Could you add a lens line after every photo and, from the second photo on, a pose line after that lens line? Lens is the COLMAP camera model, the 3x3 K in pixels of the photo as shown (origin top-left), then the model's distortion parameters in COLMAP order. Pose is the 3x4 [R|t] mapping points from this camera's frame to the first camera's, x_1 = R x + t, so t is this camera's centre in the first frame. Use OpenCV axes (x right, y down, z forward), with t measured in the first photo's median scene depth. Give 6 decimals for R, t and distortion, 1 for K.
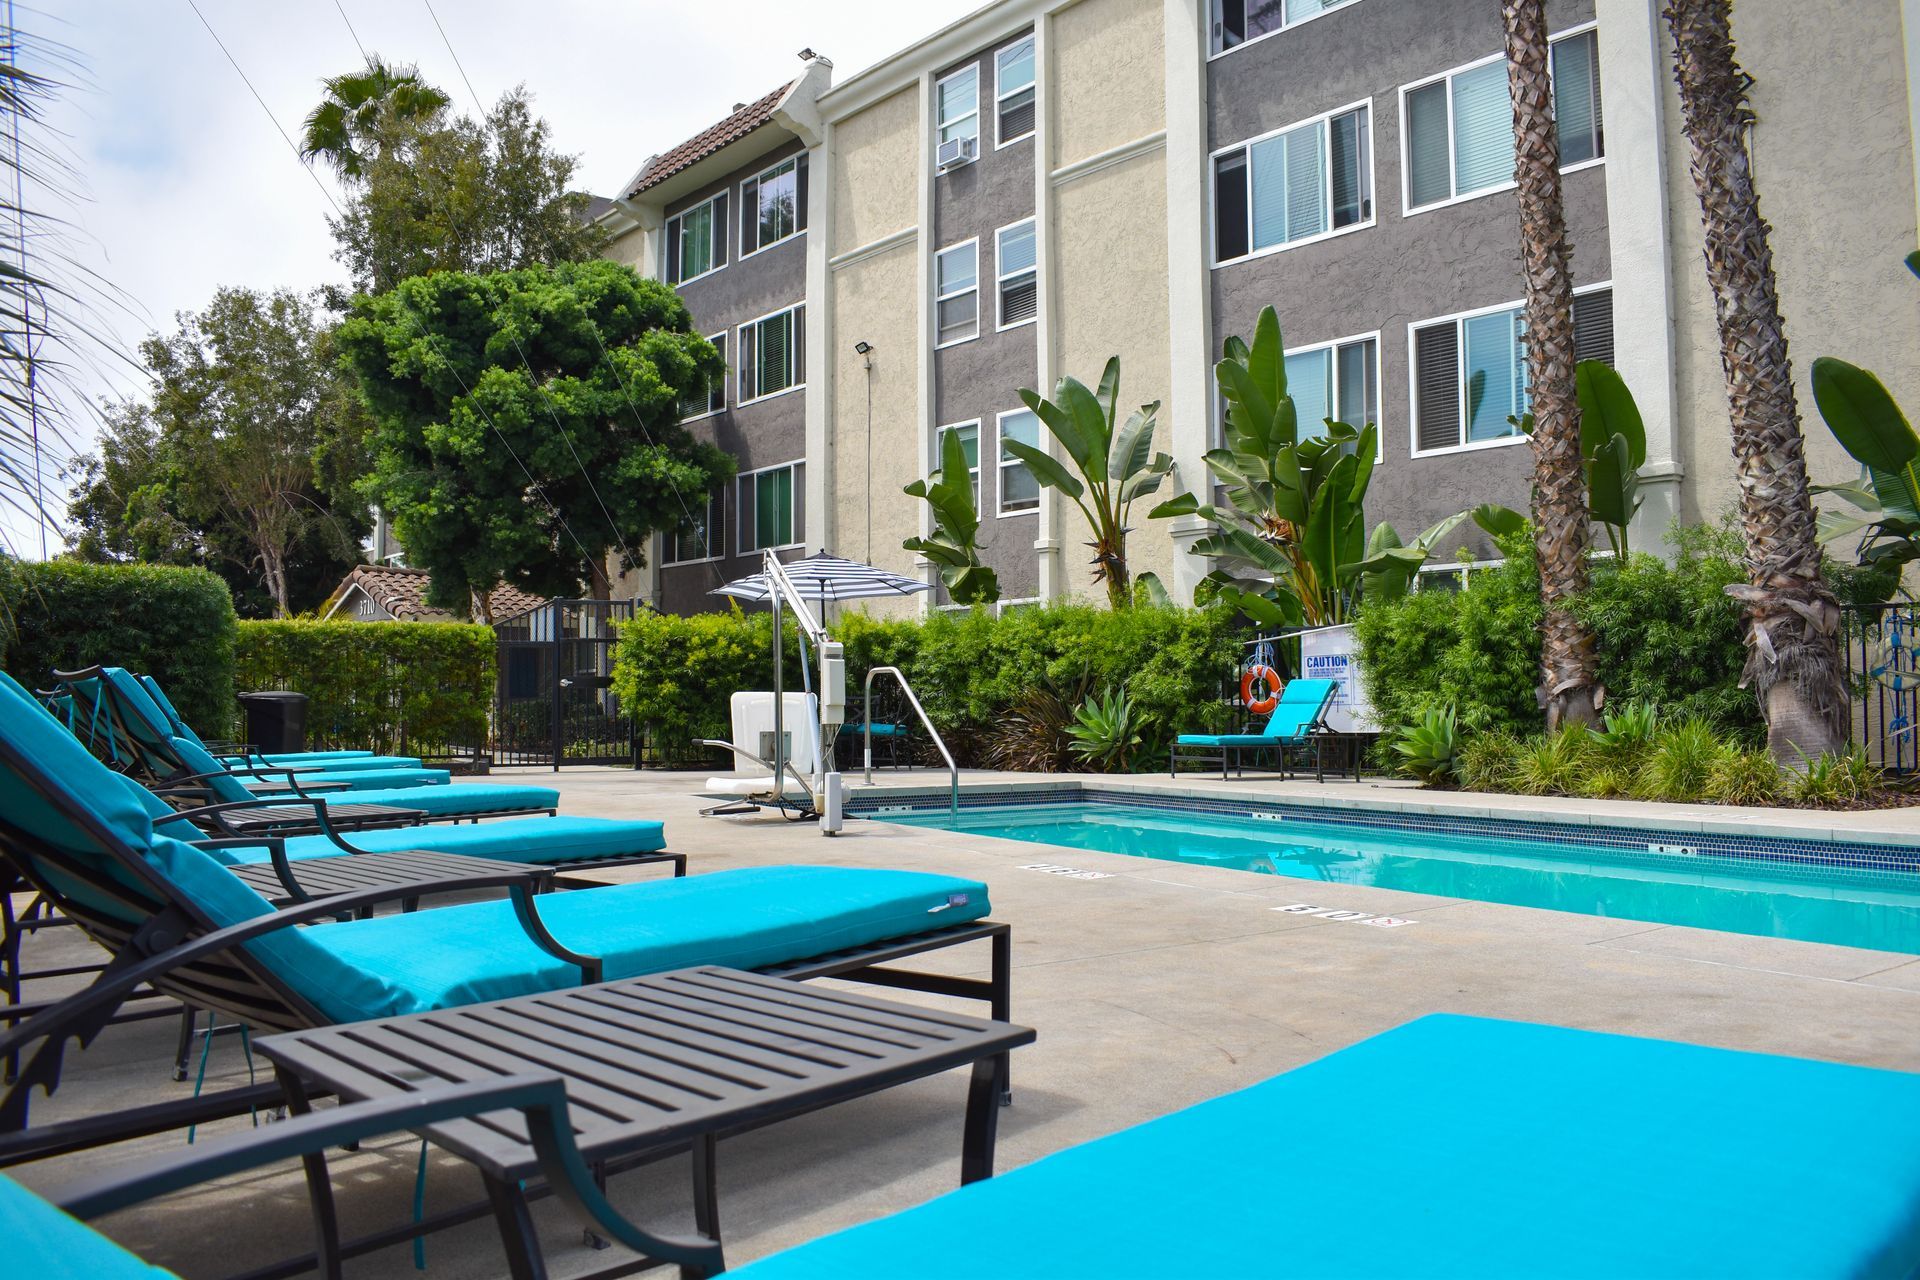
lens RADIAL K [[1543.2, 0, 1005.8], [0, 1543.2, 640.6], [0, 0, 1]] dist [-0.101126, 0.023221]
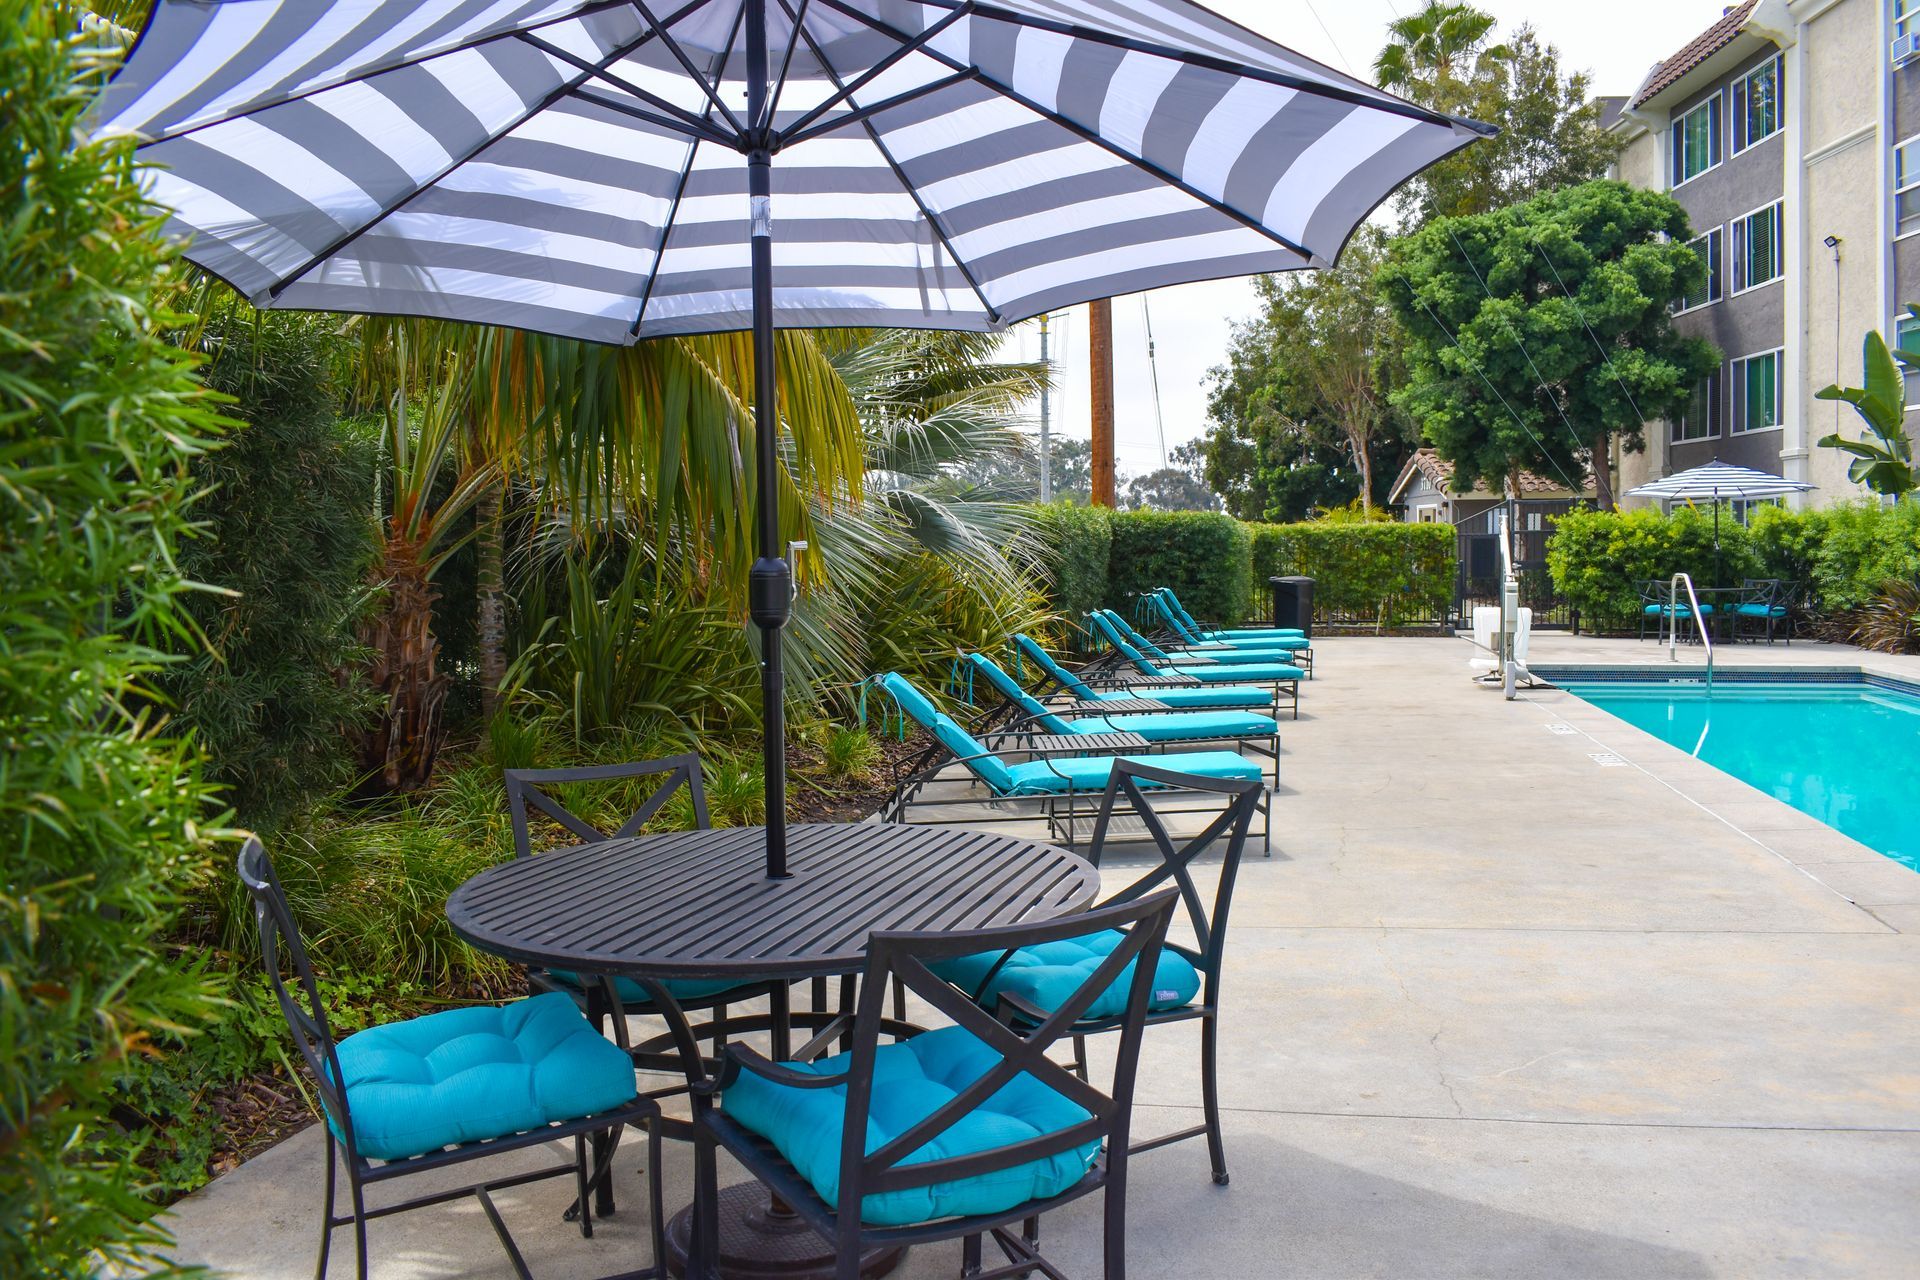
lens RADIAL K [[1543.2, 0, 940.7], [0, 1543.2, 642.7], [0, 0, 1]] dist [-0.101126, 0.023221]
pose [[0.723339, 0.041732, -0.689231, 0.241405], [0.035058, 0.994665, 0.097019, -0.048309], [0.689603, -0.094340, 0.718017, -0.249048]]
